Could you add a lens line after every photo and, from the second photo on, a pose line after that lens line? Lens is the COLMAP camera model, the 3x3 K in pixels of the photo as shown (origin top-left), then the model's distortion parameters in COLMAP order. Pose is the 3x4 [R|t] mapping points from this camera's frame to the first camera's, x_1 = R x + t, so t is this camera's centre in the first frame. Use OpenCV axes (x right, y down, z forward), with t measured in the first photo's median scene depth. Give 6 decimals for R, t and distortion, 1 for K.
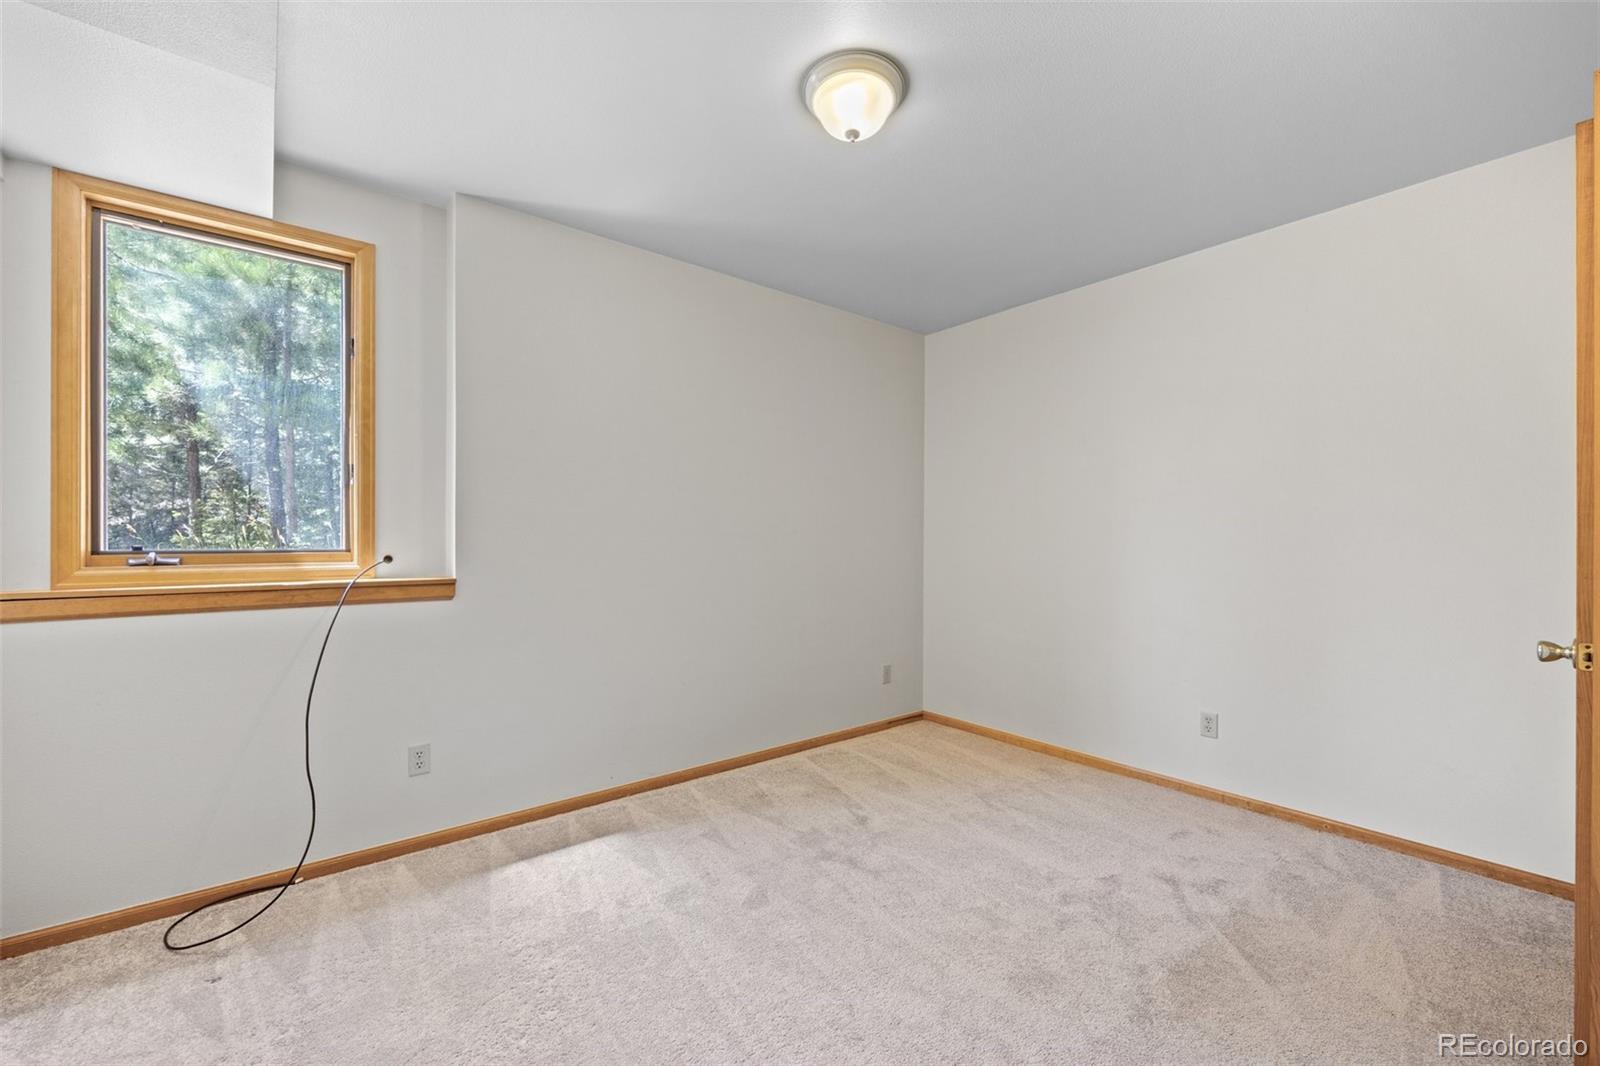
lens RADIAL K [[658.3, 0, 797.5], [0, 658.3, 539.3], [0, 0, 1]] dist [-0.001932, -0.000221]
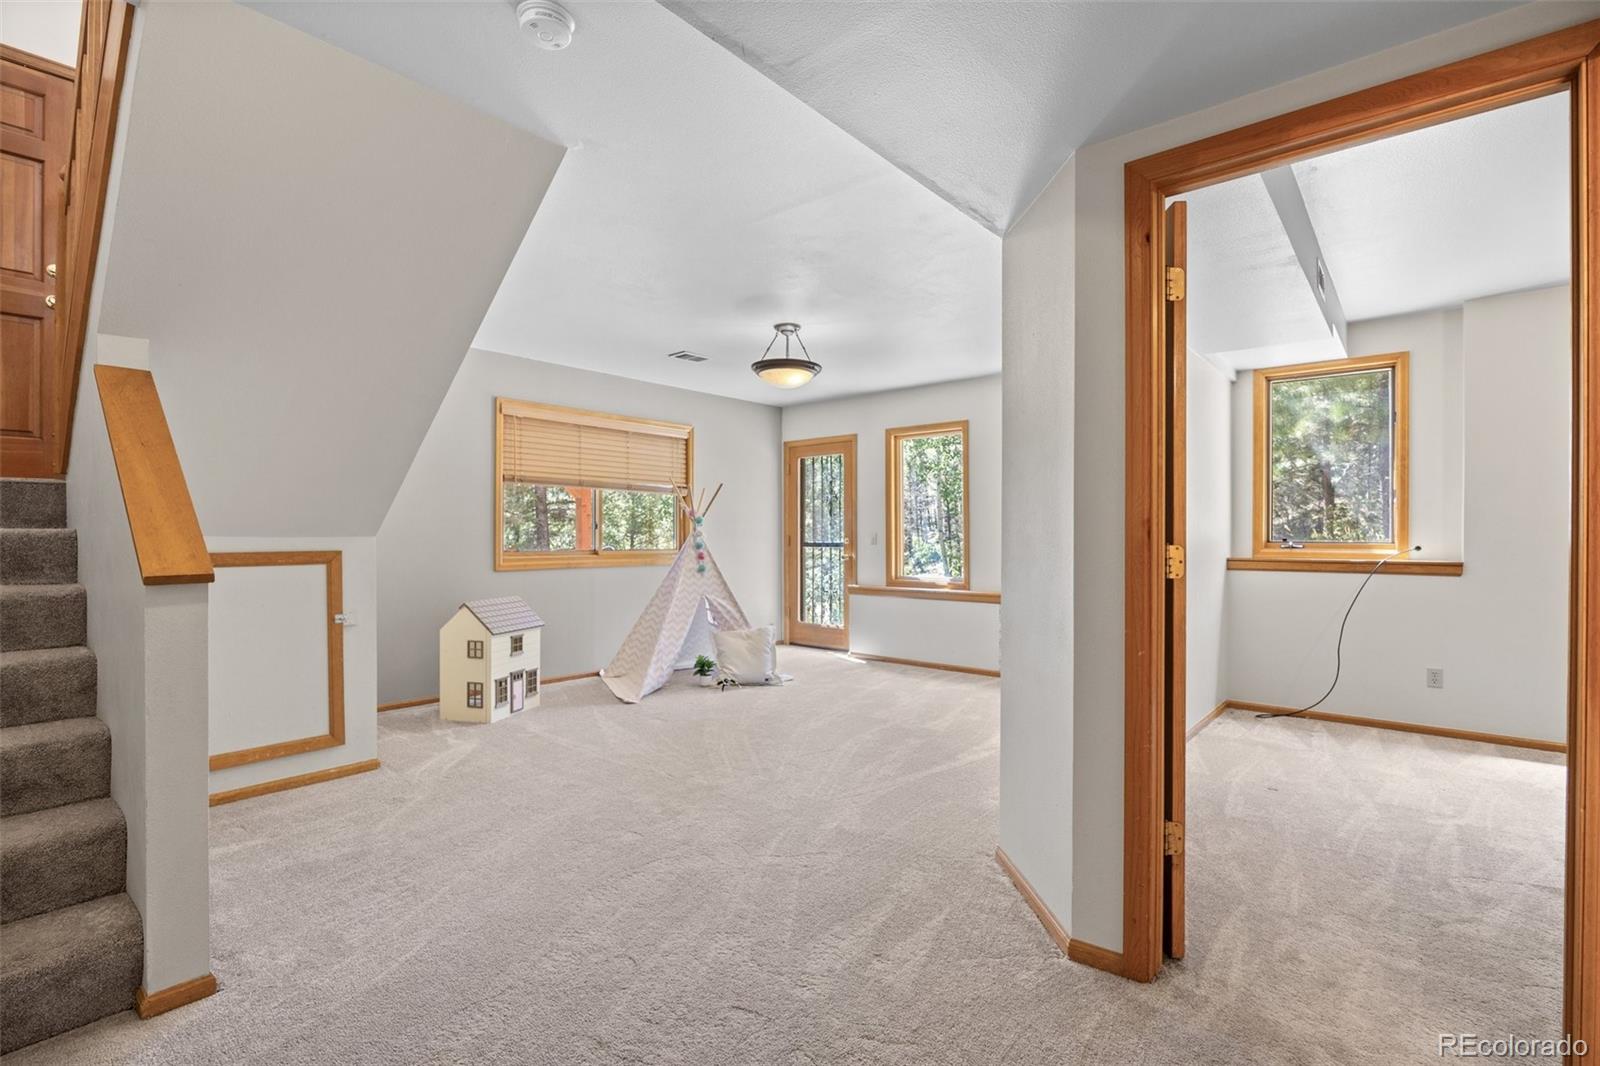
lens RADIAL K [[739.3, 0, 803.8], [0, 739.3, 530.9], [0, 0, 1]] dist [-0.010855, 0.000121]
pose [[0.191977, -0.002527, -0.981396, 0.818311], [-0.004728, 0.999983, -0.003500, 0.001340], [0.981388, 0.005312, 0.191961, -0.778654]]
